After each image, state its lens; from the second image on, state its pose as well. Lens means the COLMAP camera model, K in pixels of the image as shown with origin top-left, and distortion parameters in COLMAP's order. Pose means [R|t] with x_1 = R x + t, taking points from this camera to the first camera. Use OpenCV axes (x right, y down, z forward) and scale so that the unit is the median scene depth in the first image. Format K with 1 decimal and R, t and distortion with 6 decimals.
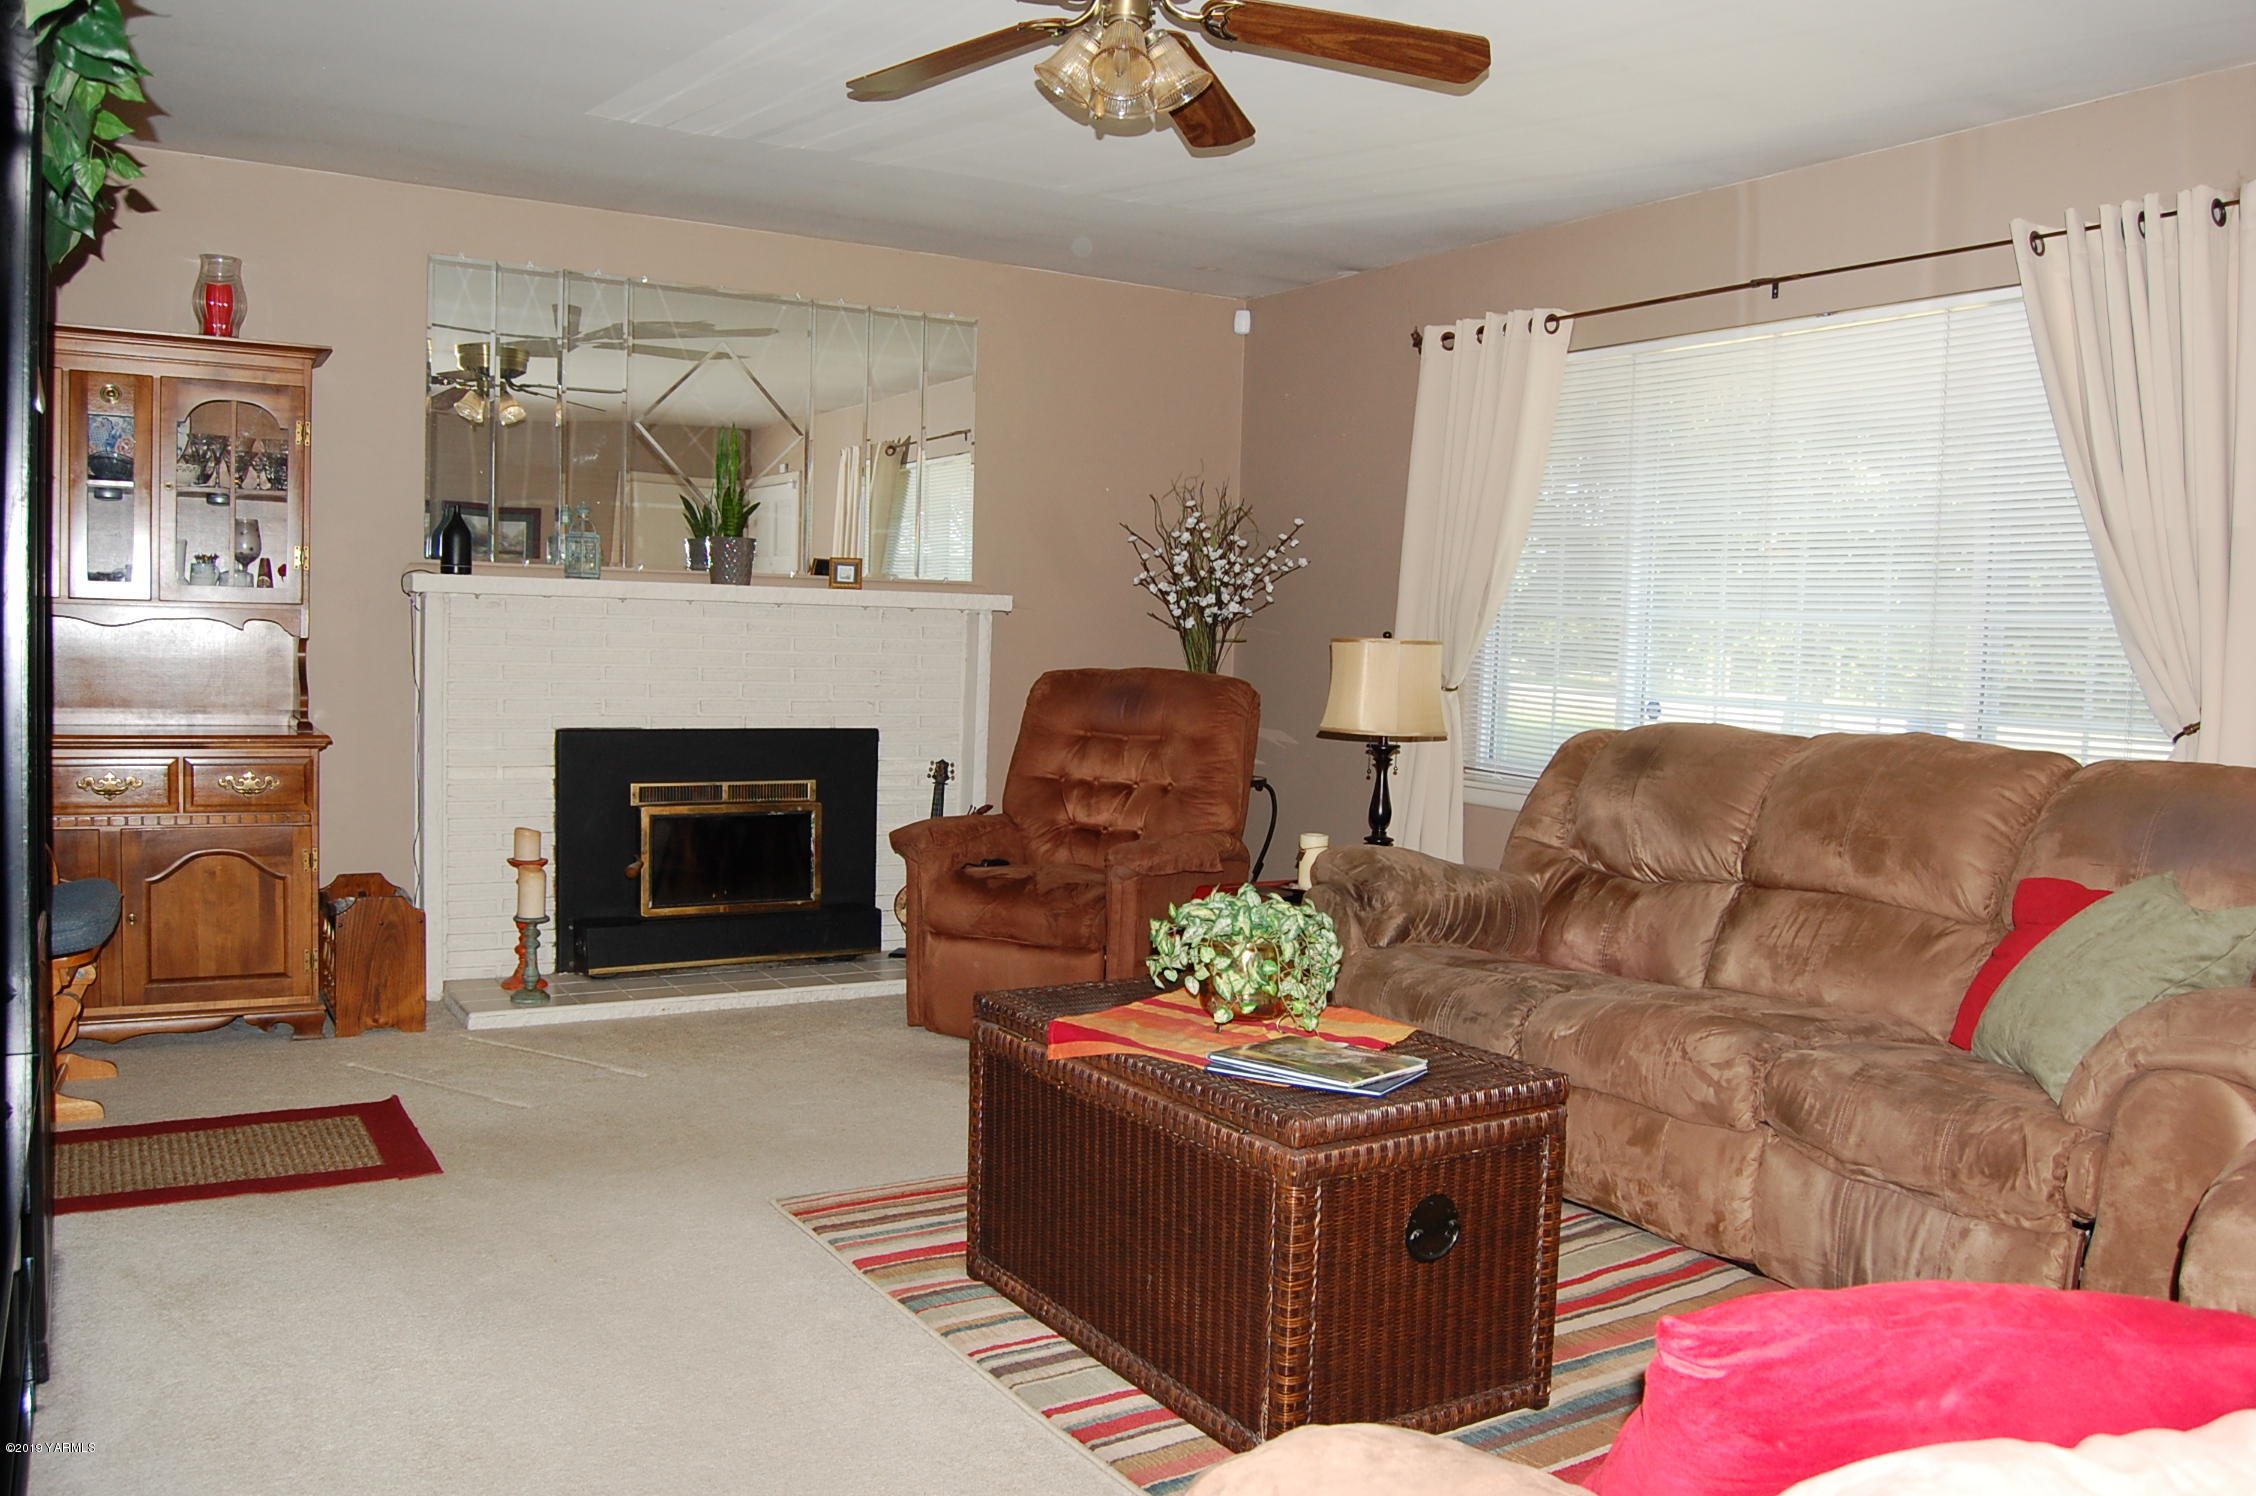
lens RADIAL K [[1758.7, 0, 1140.2], [0, 1758.7, 738.6], [0, 0, 1]] dist [-0.096140, 0.036155]
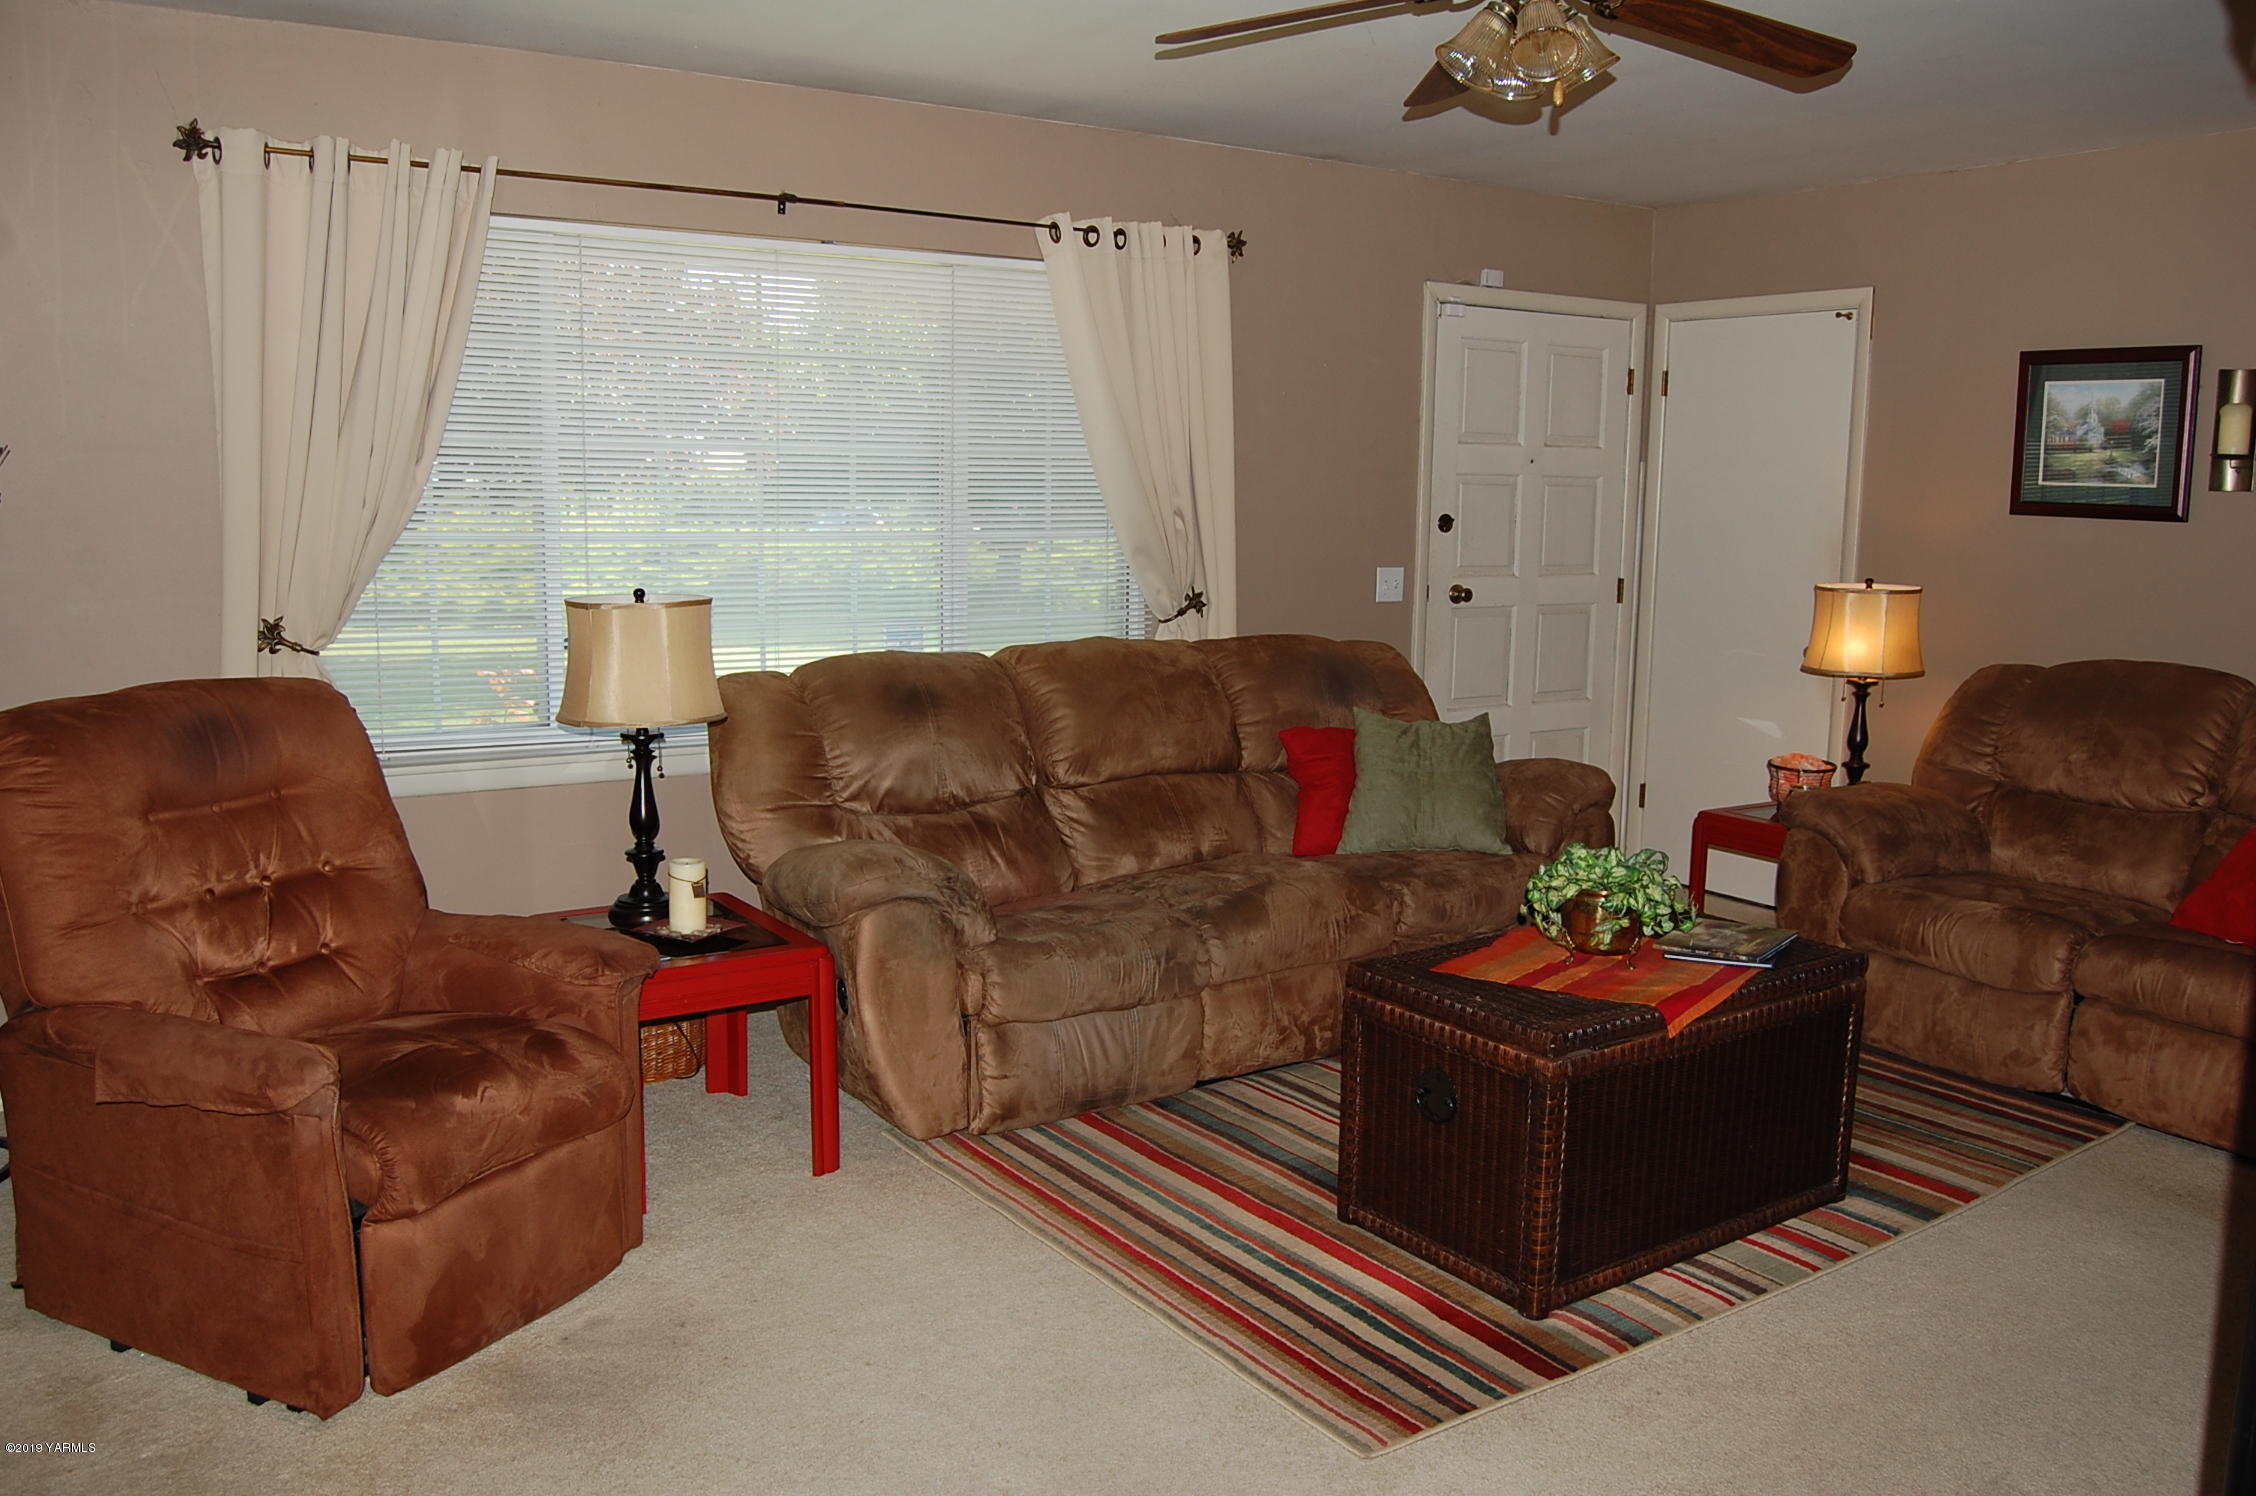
lens RADIAL K [[1758.7, 0, 1138.9], [0, 1758.7, 754.1], [0, 0, 1]] dist [-0.096140, 0.036155]
pose [[-0.023755, -0.187370, 0.982002, -1.068411], [0.048614, 0.980901, 0.188336, -0.208705], [-0.998535, 0.052213, -0.014193, 1.331391]]
